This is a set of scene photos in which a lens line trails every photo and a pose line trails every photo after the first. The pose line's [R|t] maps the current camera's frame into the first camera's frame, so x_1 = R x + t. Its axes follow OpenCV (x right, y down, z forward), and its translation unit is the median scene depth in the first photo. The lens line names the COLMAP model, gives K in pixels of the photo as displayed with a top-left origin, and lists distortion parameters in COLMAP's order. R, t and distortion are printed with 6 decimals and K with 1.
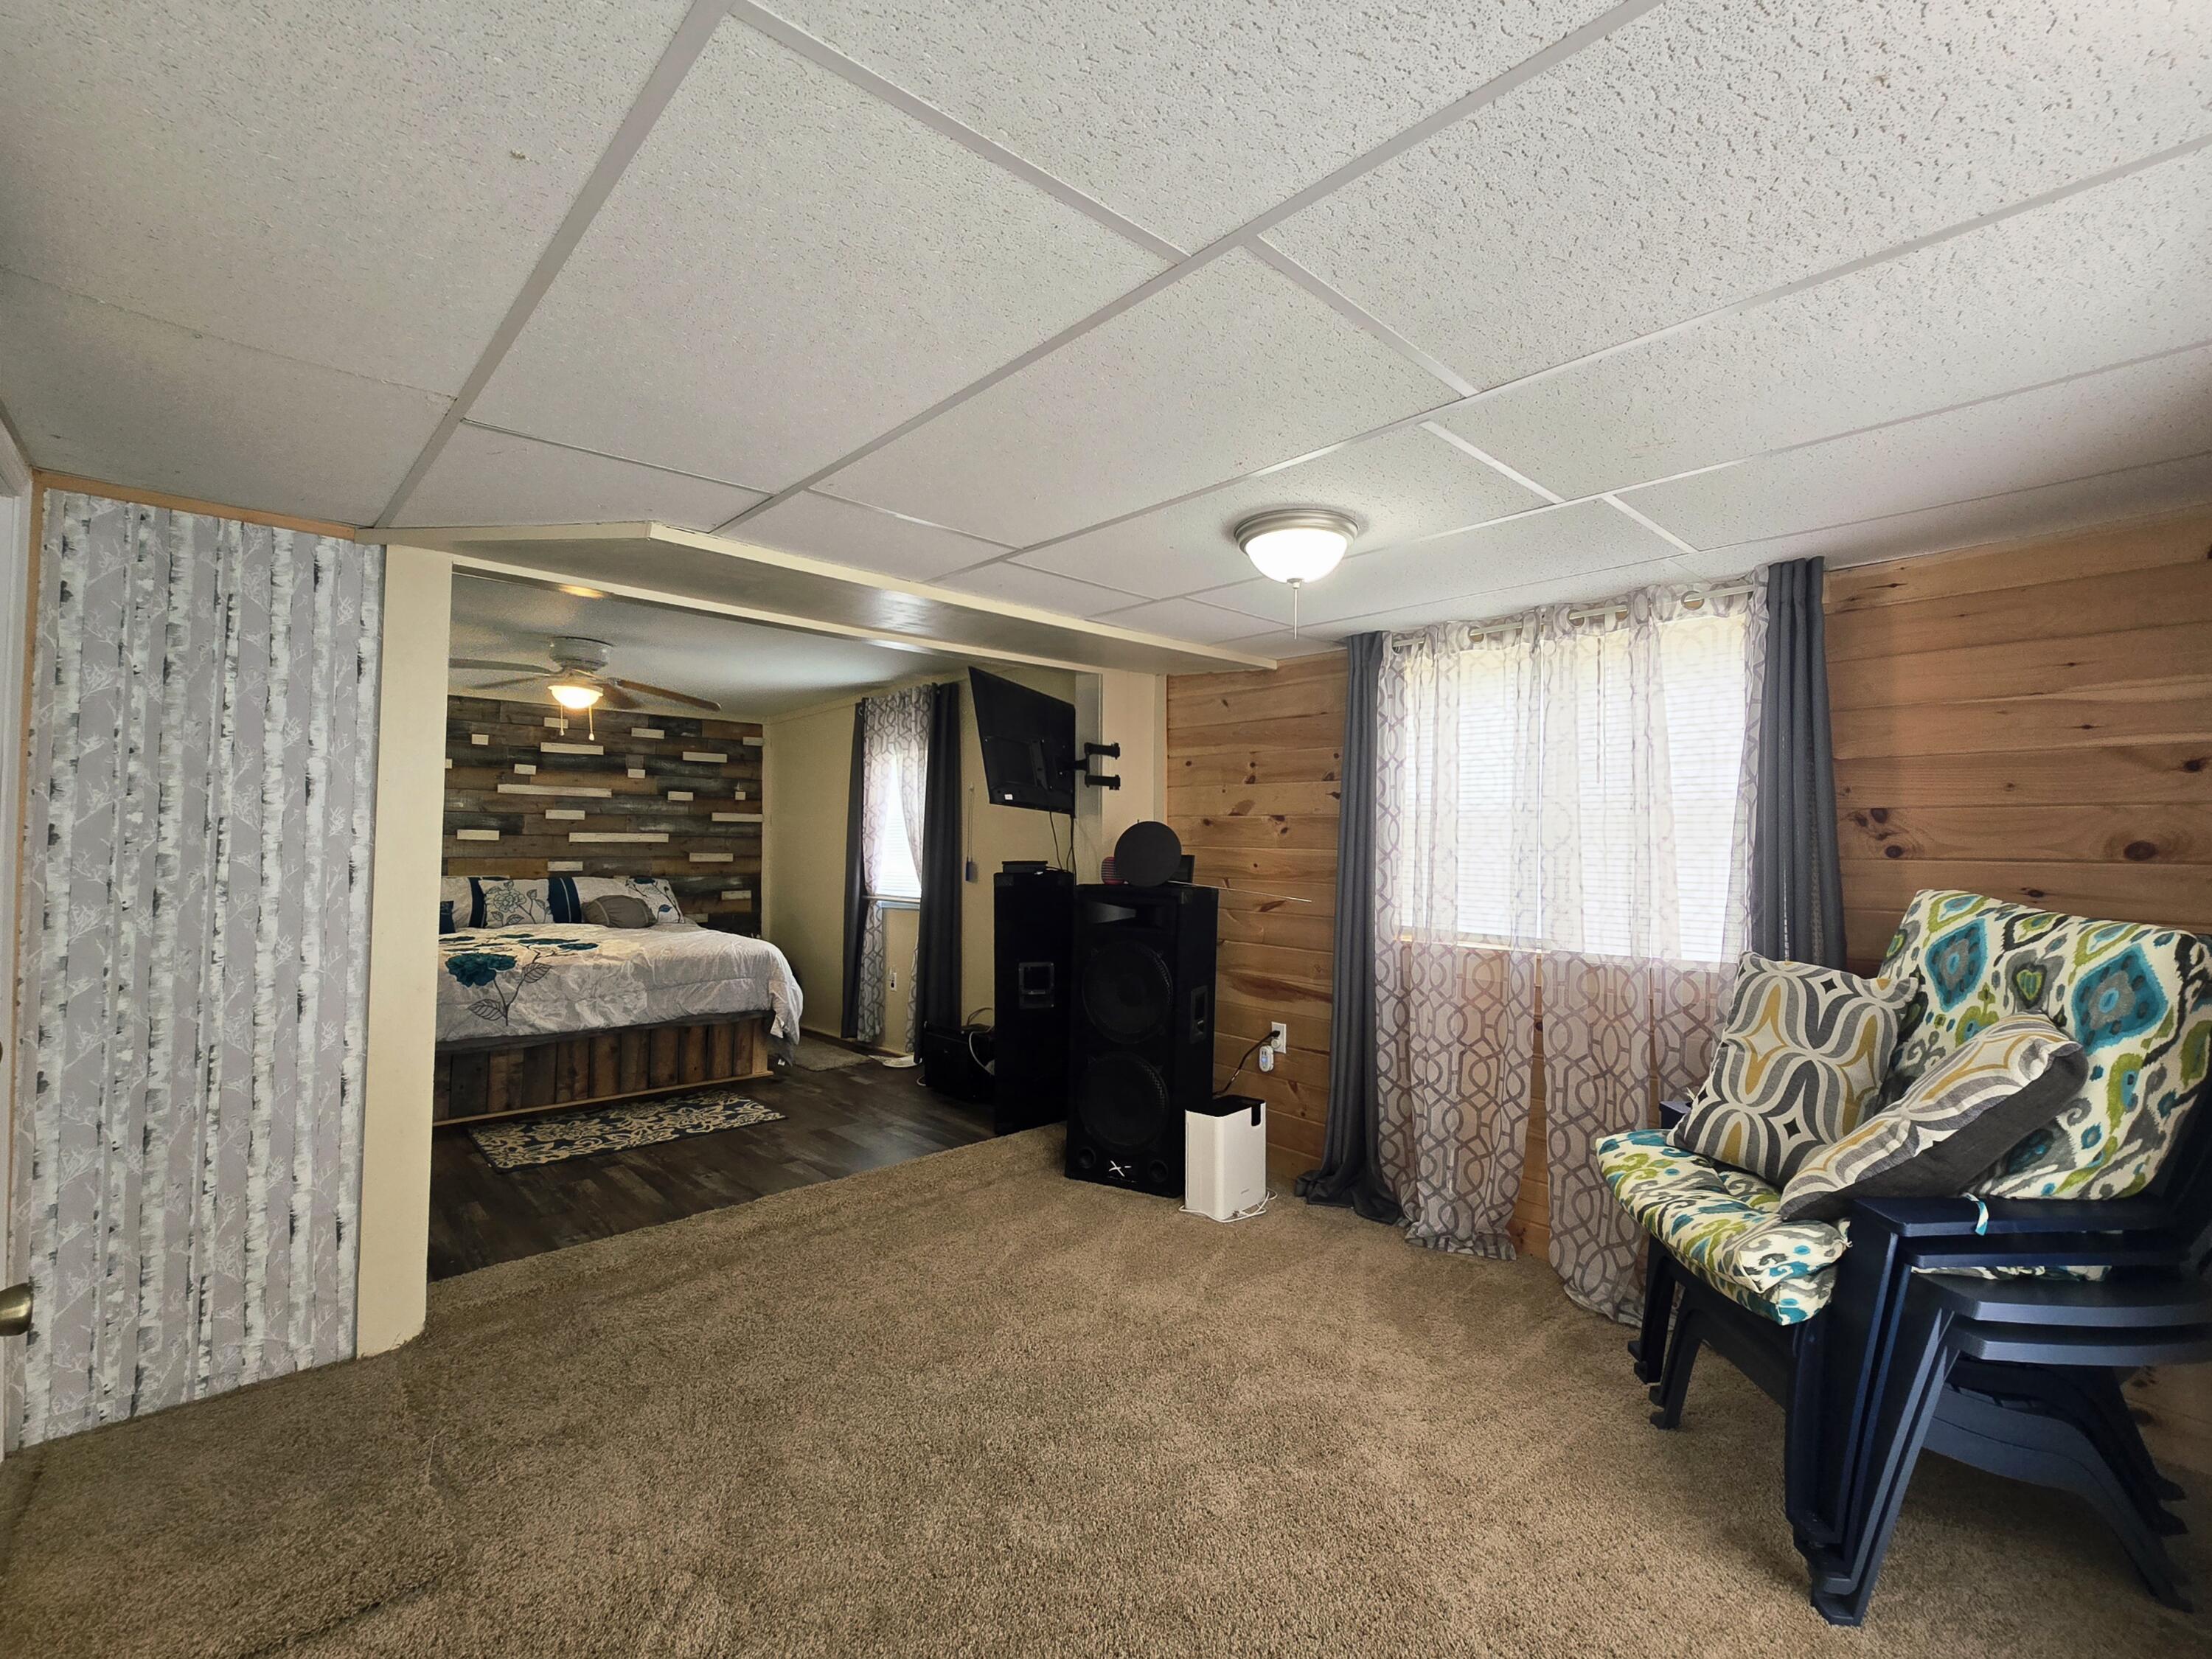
lens RADIAL K [[969.9, 0, 1108.6], [0, 969.9, 809.5], [0, 0, 1]] dist [-0.002192, 0.000251]
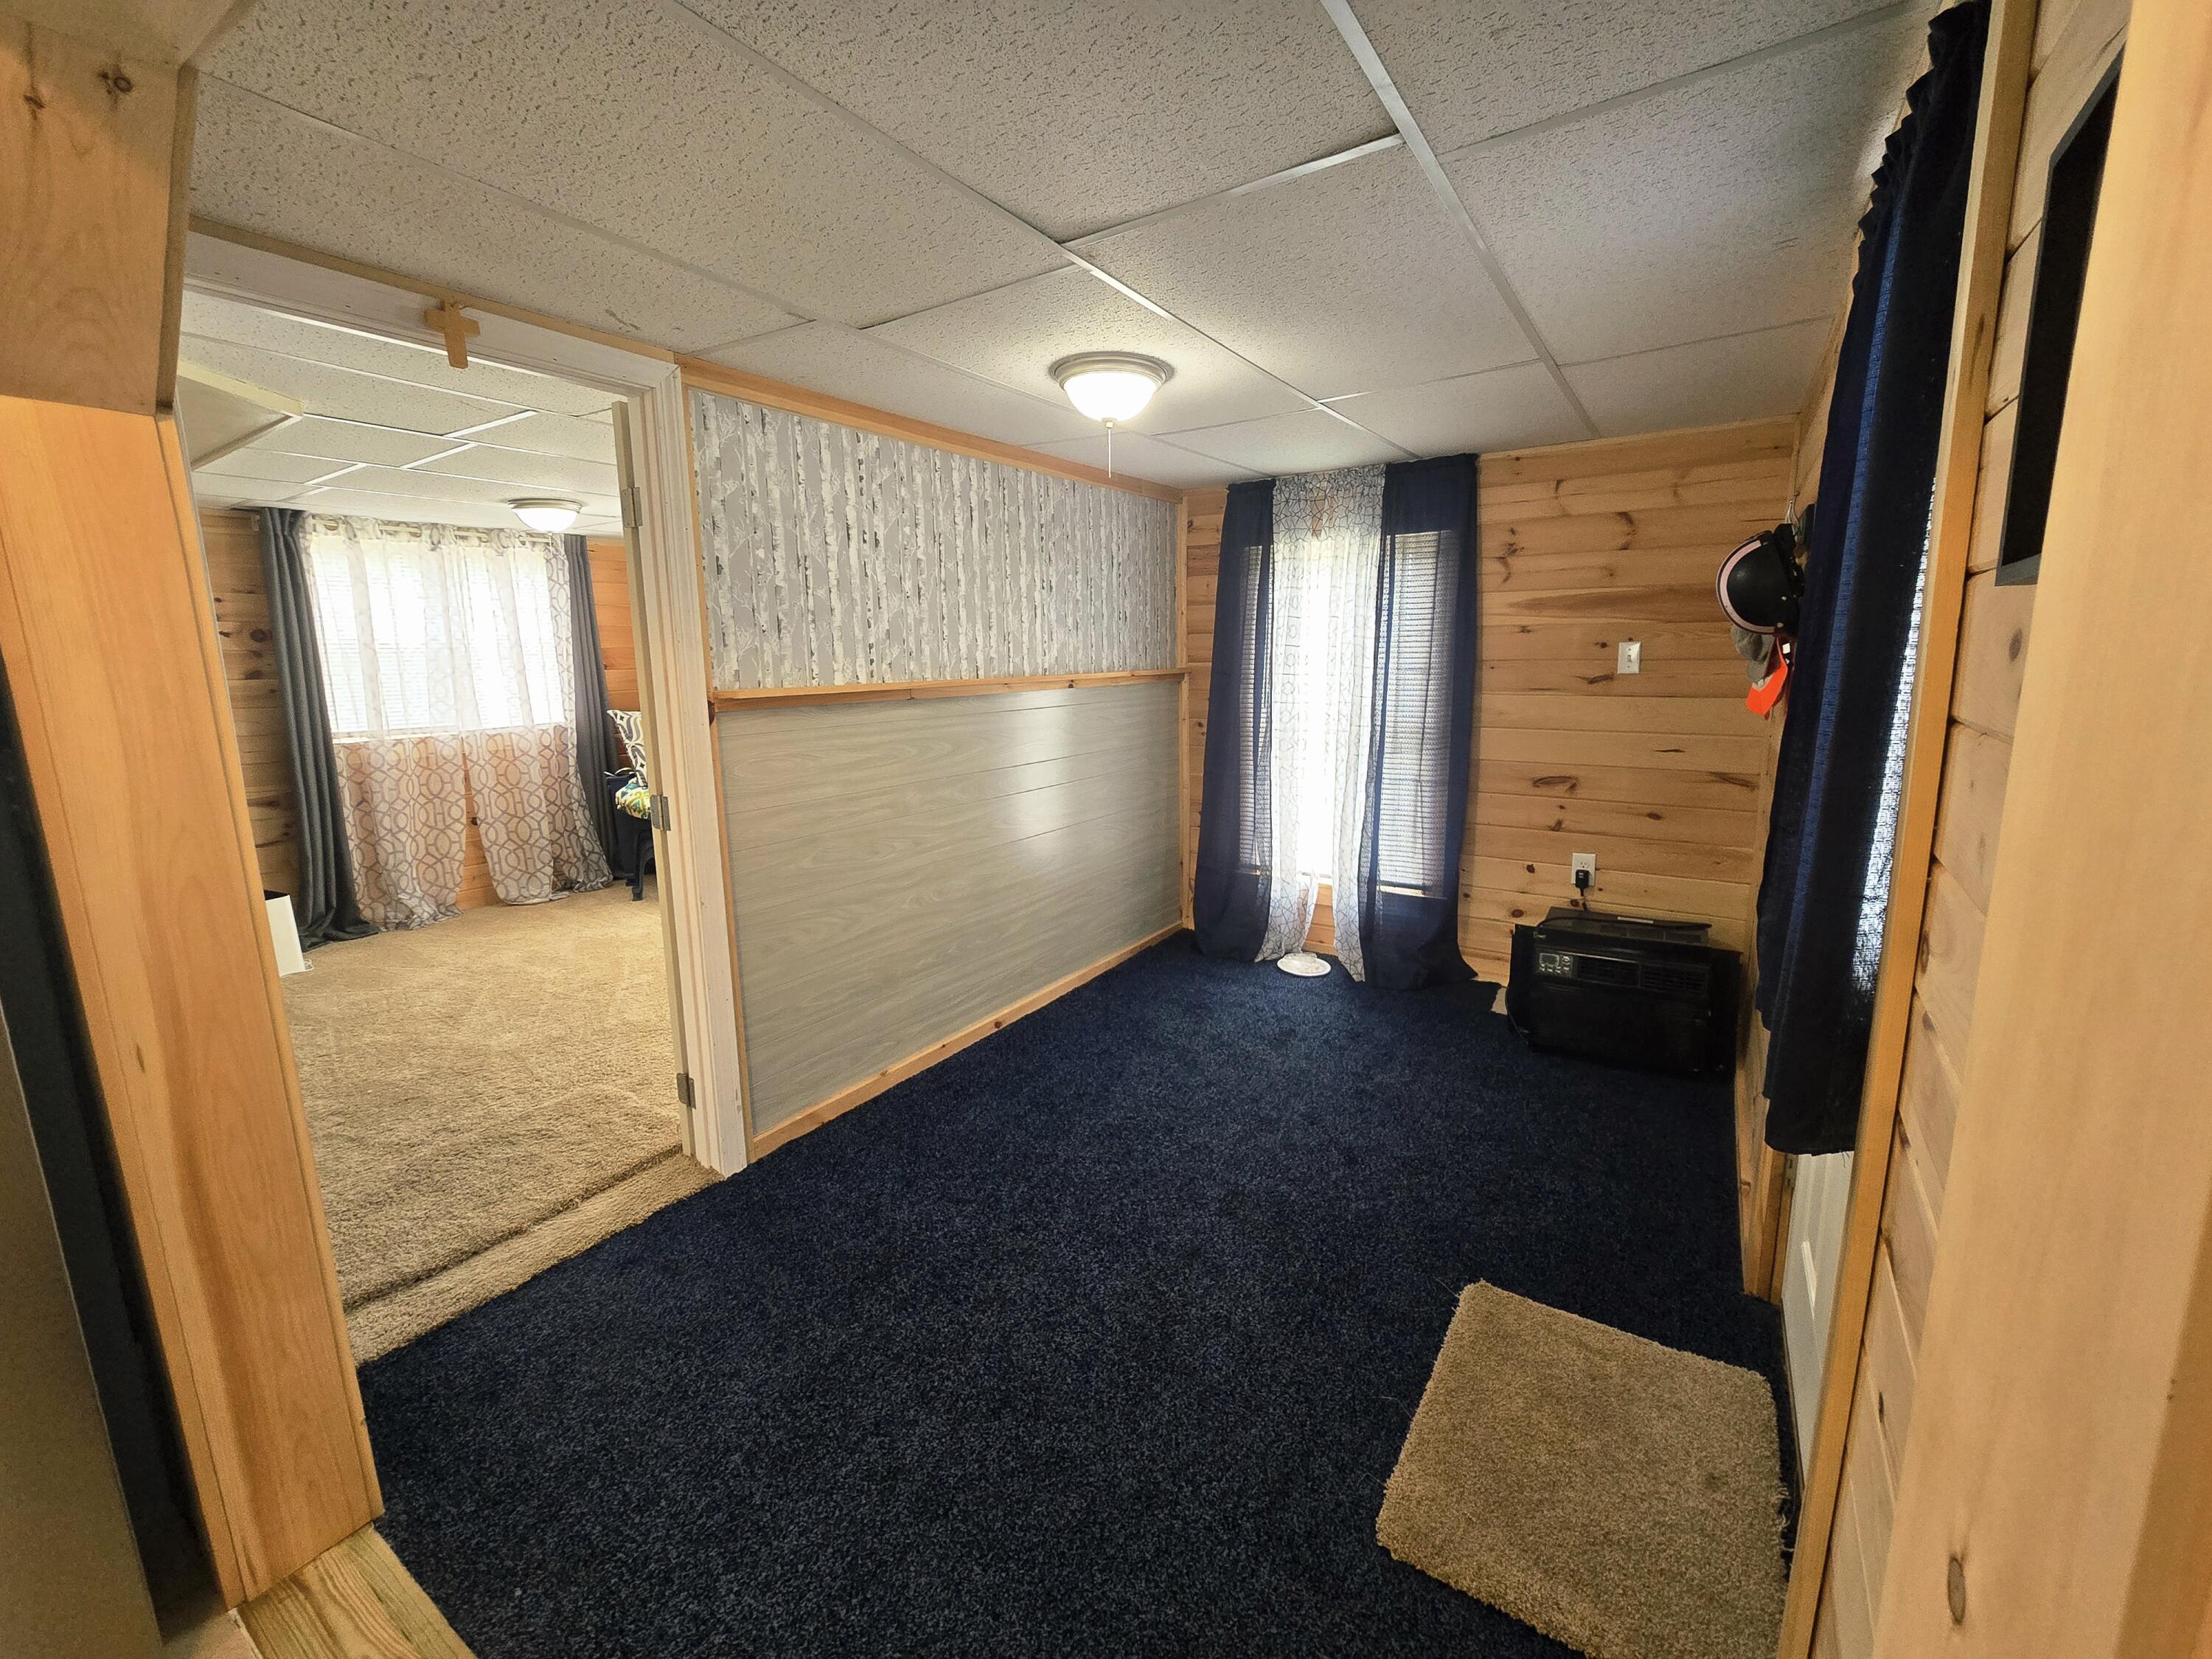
lens RADIAL K [[903.6, 0, 1119.2], [0, 903.6, 806.3], [0, 0, 1]] dist [-0.002656, -0.003620]
pose [[-0.245626, -0.174919, 0.953452, -1.031901], [-0.020416, 0.984300, 0.175319, -0.020164], [-0.969150, 0.023597, -0.245341, 0.197471]]
